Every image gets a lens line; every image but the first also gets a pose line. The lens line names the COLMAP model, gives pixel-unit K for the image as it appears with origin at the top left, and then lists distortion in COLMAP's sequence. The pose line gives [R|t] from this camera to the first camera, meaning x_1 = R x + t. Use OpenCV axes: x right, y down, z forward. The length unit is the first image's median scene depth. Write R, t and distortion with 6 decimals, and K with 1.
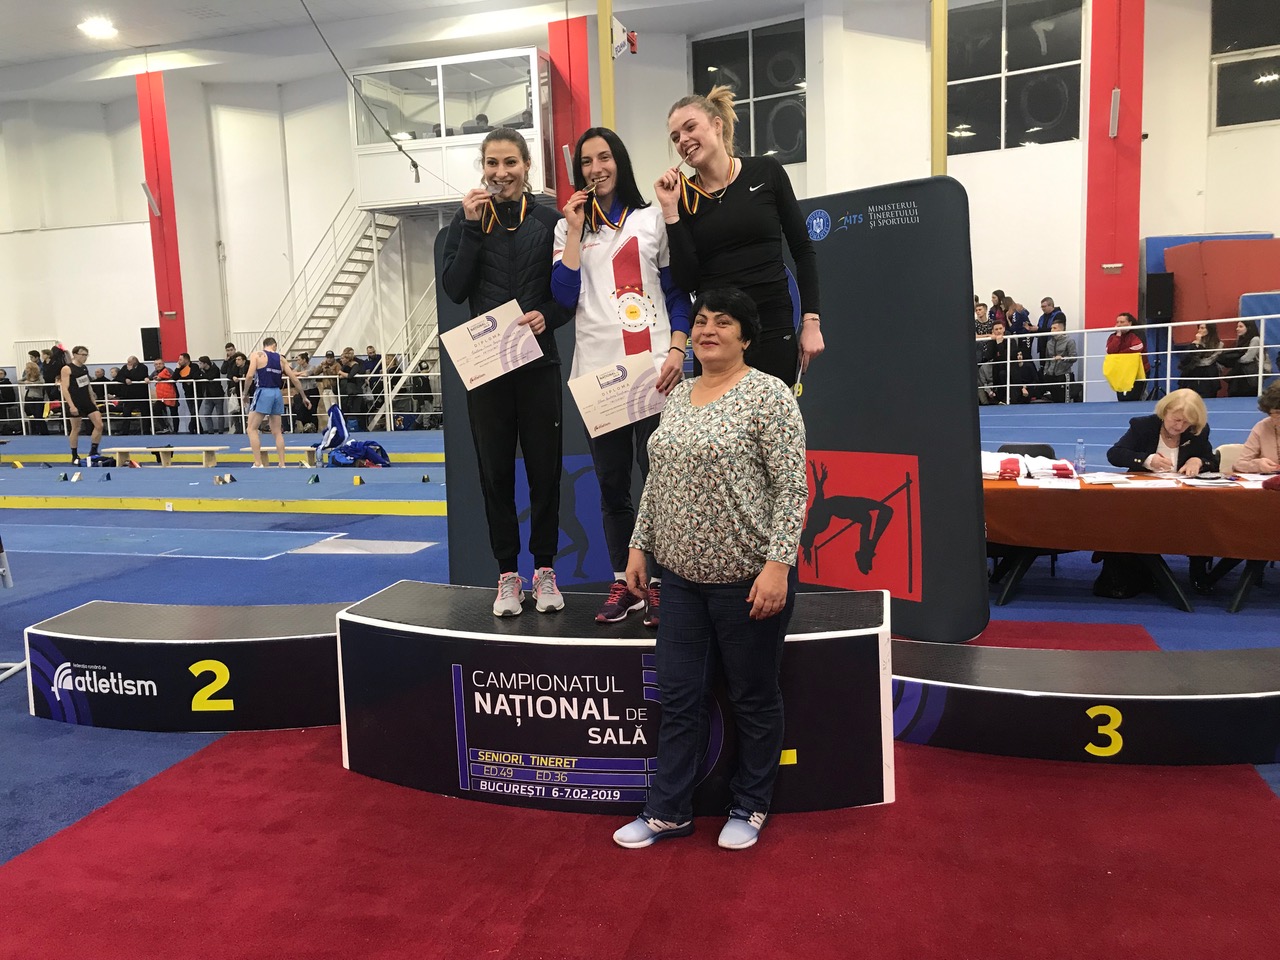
lens RADIAL K [[1053.4, 0, 641.4], [0, 1053.4, 461.2], [0, 0, 1]] dist [0.009735, 0.014117]
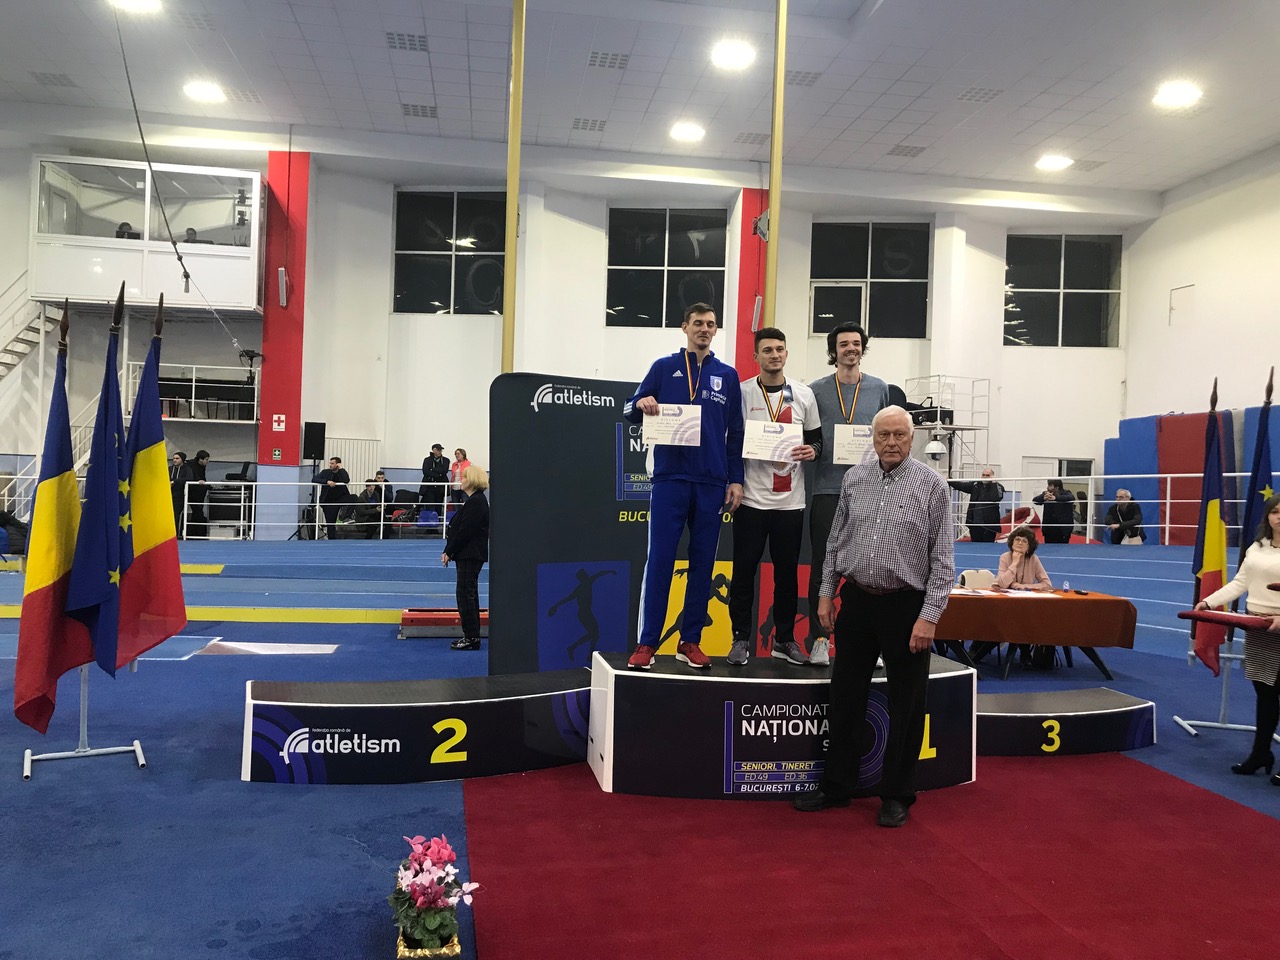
lens RADIAL K [[1053.4, 0, 641.4], [0, 1053.4, 461.2], [0, 0, 1]] dist [0.009735, 0.014117]
pose [[0.901485, 0.072468, 0.426701, -0.749110], [-0.019364, 0.991649, -0.127504, 0.044593], [-0.432378, 0.106680, 0.895360, -0.213154]]
